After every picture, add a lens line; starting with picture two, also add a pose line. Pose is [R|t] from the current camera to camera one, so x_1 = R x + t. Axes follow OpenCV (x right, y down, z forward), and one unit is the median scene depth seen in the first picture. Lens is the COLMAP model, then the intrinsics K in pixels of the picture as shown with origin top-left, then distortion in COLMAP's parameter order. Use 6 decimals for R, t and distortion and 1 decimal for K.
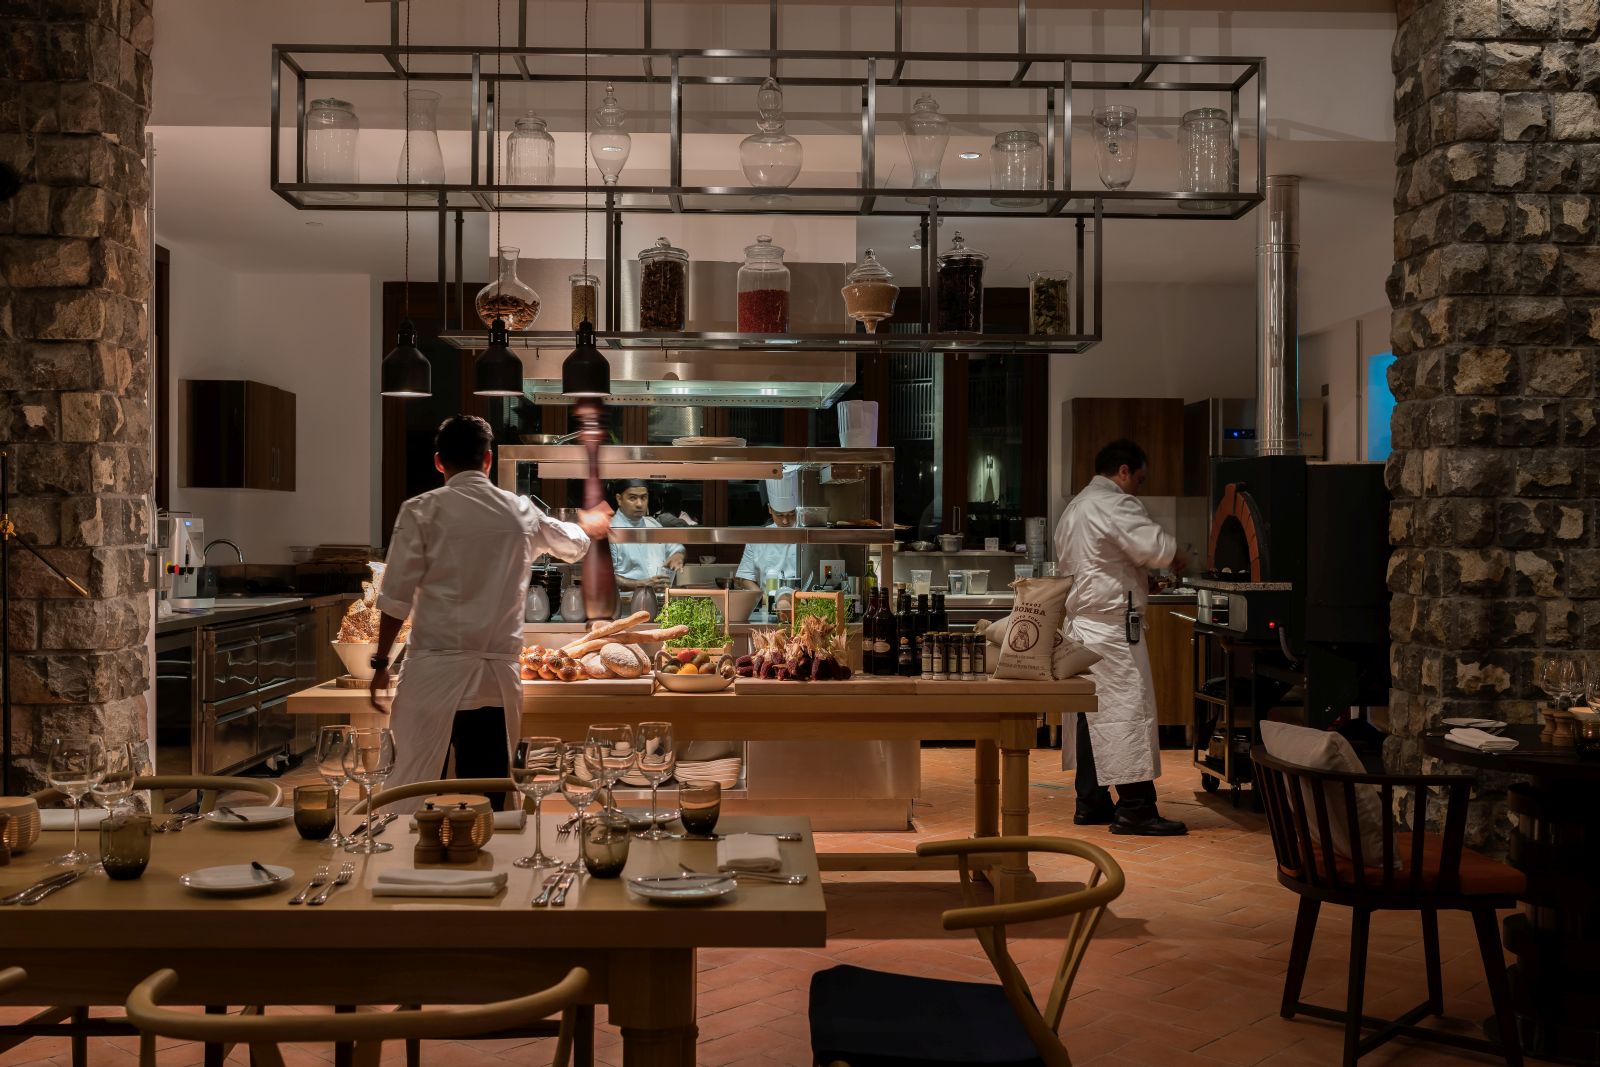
lens RADIAL K [[1633.5, 0, 800.0], [0, 1633.5, 533.5], [0, 0, 1]] dist [0.007938, 0.010207]
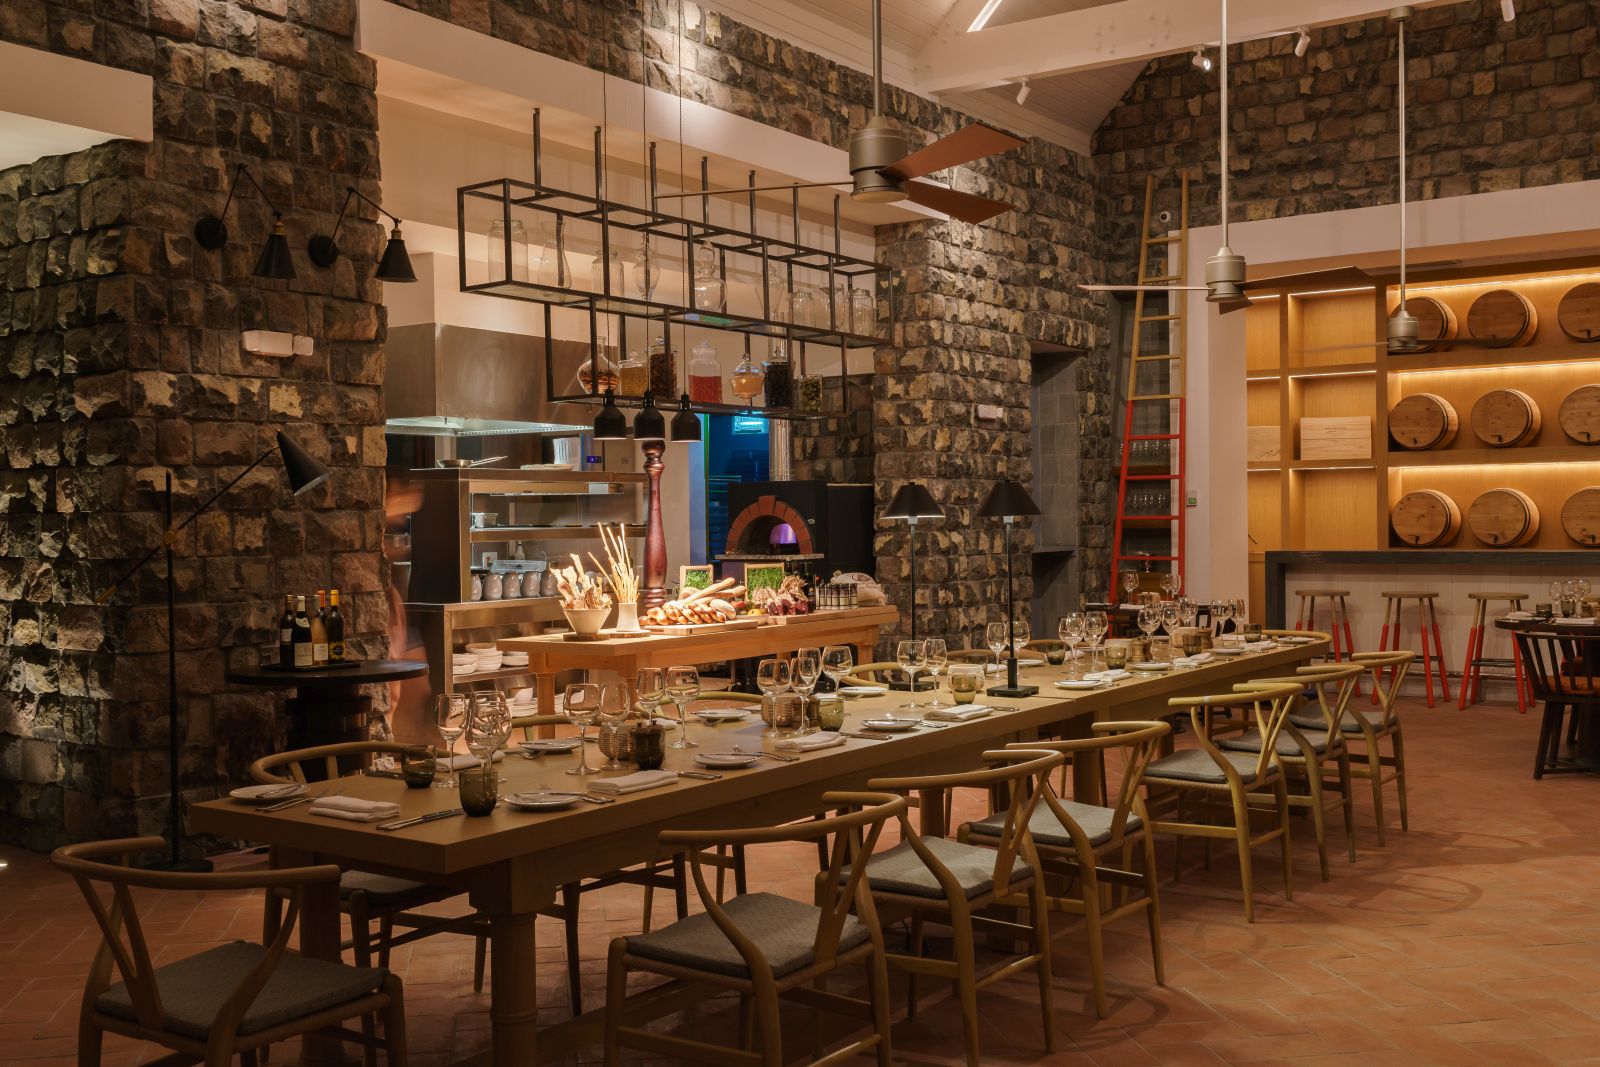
lens RADIAL K [[1633.5, 0, 800.0], [0, 1633.5, 533.5], [0, 0, 1]] dist [0.007938, 0.010207]
pose [[0.587821, -0.019948, 0.808745, -1.247465], [0.020848, 0.999737, 0.009506, -0.009396], [-0.808722, 0.011273, 0.588083, 0.002123]]
